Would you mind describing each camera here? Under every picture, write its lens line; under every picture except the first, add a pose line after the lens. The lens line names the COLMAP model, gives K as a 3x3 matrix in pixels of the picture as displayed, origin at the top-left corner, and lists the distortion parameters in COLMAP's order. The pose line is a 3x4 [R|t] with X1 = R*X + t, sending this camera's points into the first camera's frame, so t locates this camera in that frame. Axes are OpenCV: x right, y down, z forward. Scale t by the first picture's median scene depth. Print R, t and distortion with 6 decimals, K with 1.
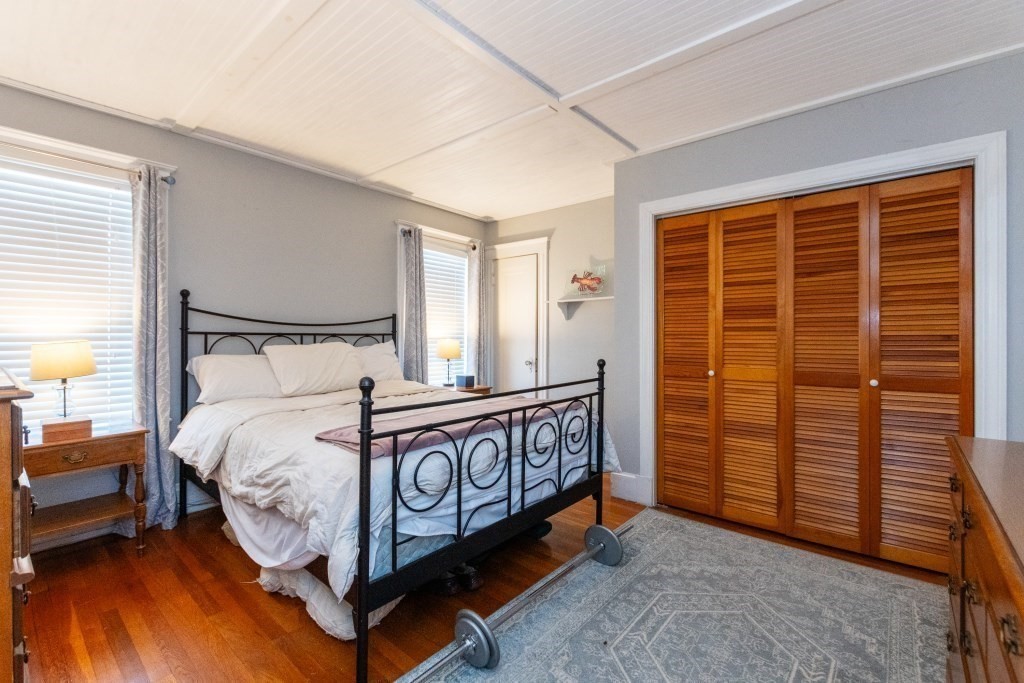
lens RADIAL K [[434.1, 0, 512.0], [0, 434.1, 341.5], [0, 0, 1]] dist [0.000287, 0.000023]
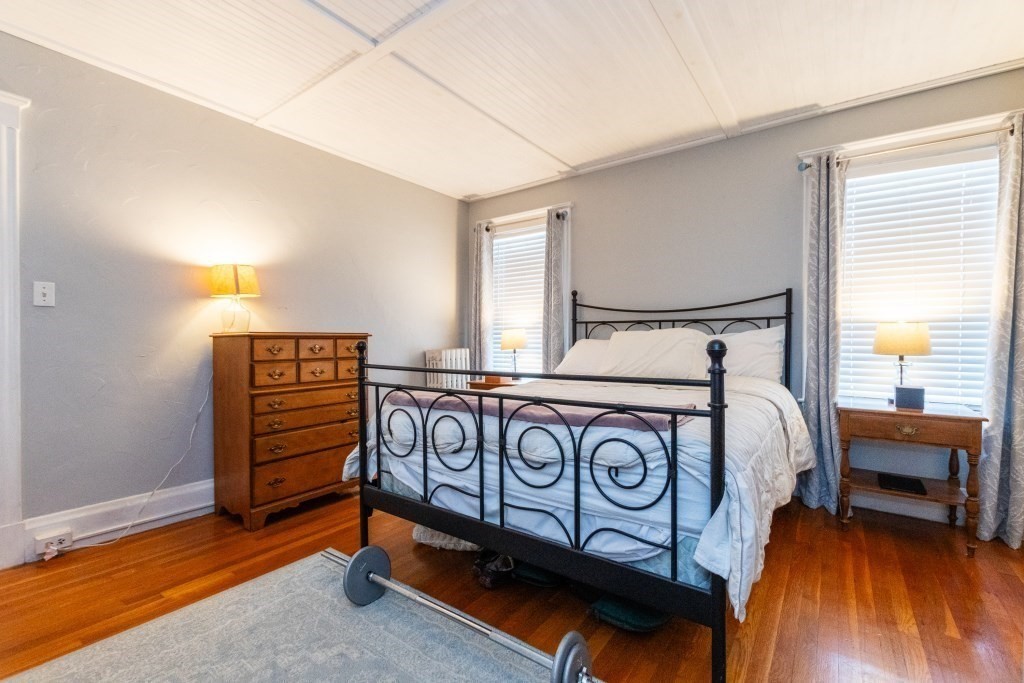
lens RADIAL K [[442.6, 0, 517.1], [0, 442.6, 344.2], [0, 0, 1]] dist [0.003609, 0.000115]
pose [[0.095522, 0.006068, -0.995409, 0.790530], [-0.007173, 0.999960, 0.005407, 0.053537], [0.995401, 0.006623, 0.095562, 0.915792]]
